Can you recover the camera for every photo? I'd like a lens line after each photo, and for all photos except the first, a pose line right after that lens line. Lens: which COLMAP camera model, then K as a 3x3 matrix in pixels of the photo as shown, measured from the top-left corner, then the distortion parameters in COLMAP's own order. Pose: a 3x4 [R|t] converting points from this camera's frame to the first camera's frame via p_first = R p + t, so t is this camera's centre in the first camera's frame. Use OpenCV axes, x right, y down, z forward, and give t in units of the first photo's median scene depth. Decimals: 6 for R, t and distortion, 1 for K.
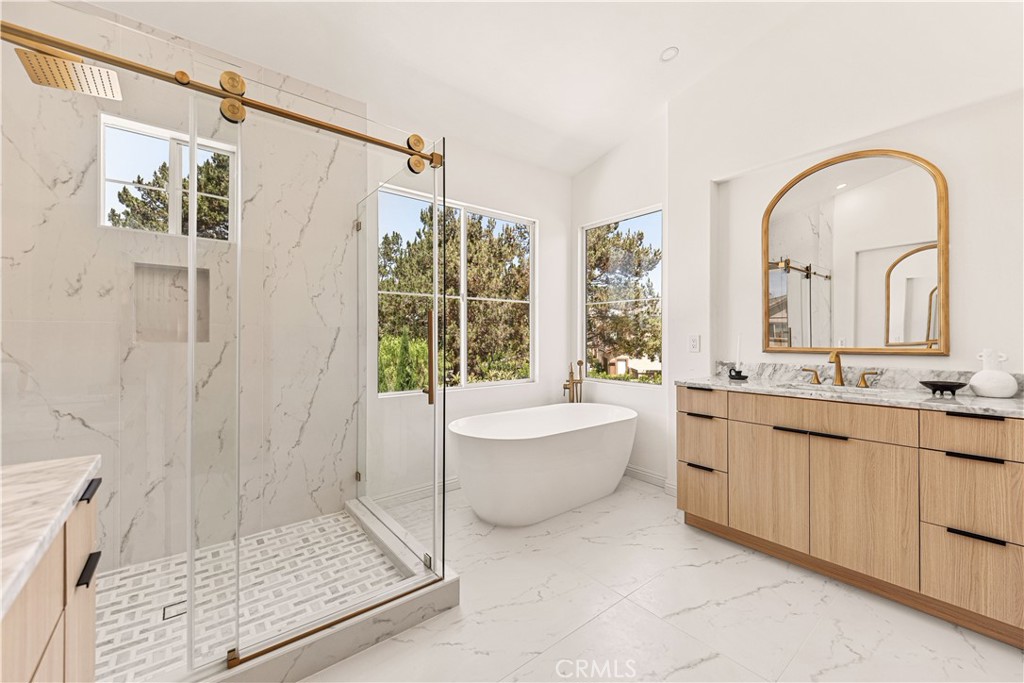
lens RADIAL K [[407.3, 0, 512.8], [0, 407.3, 339.4], [0, 0, 1]] dist [0.015090, -0.009351]
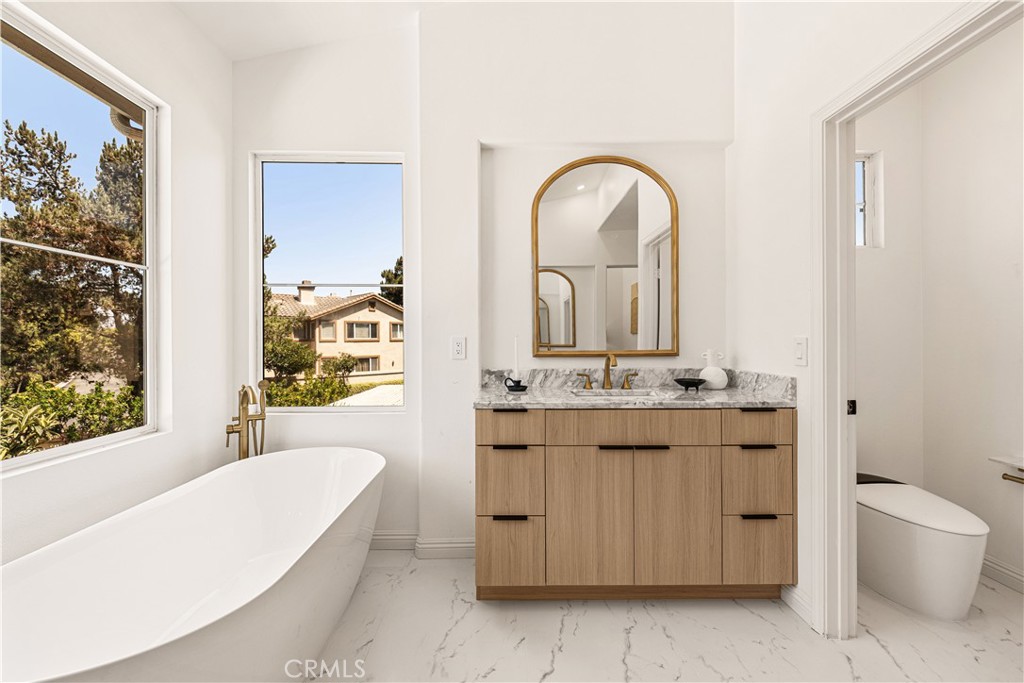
lens RADIAL K [[414.2, 0, 510.3], [0, 414.2, 339.6], [0, 0, 1]] dist [0.005138, -0.000214]
pose [[0.618063, -0.000365, 0.786128, -0.137140], [0.003936, 0.999989, -0.002629, -0.003491], [-0.786118, 0.004719, 0.618058, 0.605882]]
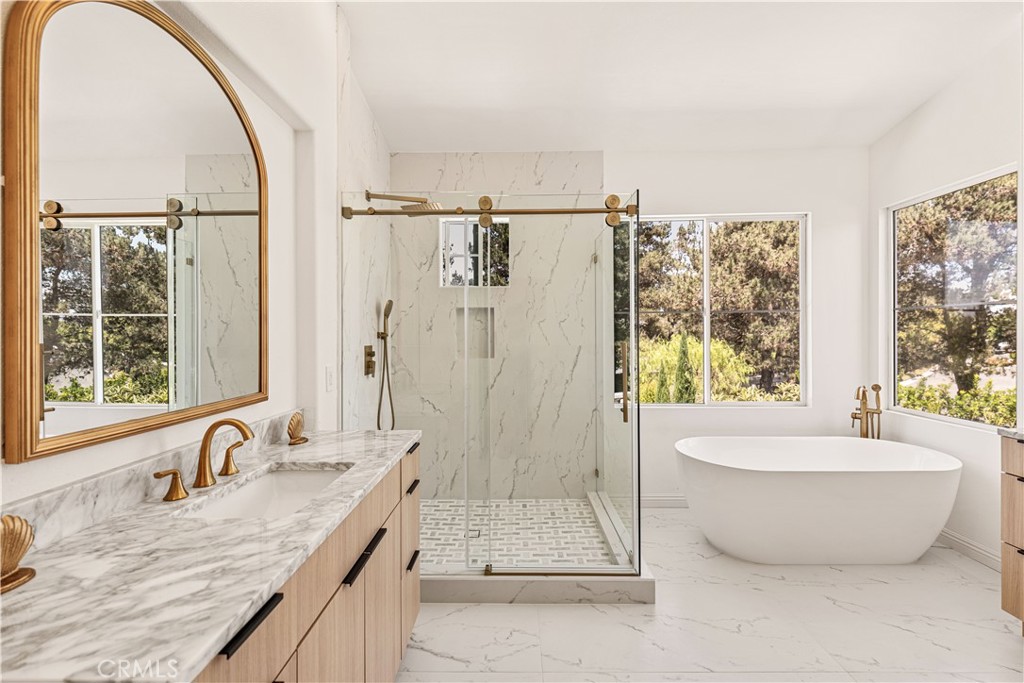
lens RADIAL K [[435.6, 0, 512.0], [0, 435.6, 341.5], [0, 0, 1]] dist [0.000765, -0.000485]
pose [[0.771851, 0.010000, -0.635724, 0.261286], [0.000056, 0.999875, 0.015797, -0.070363], [0.635803, -0.012229, 0.771754, -0.126942]]
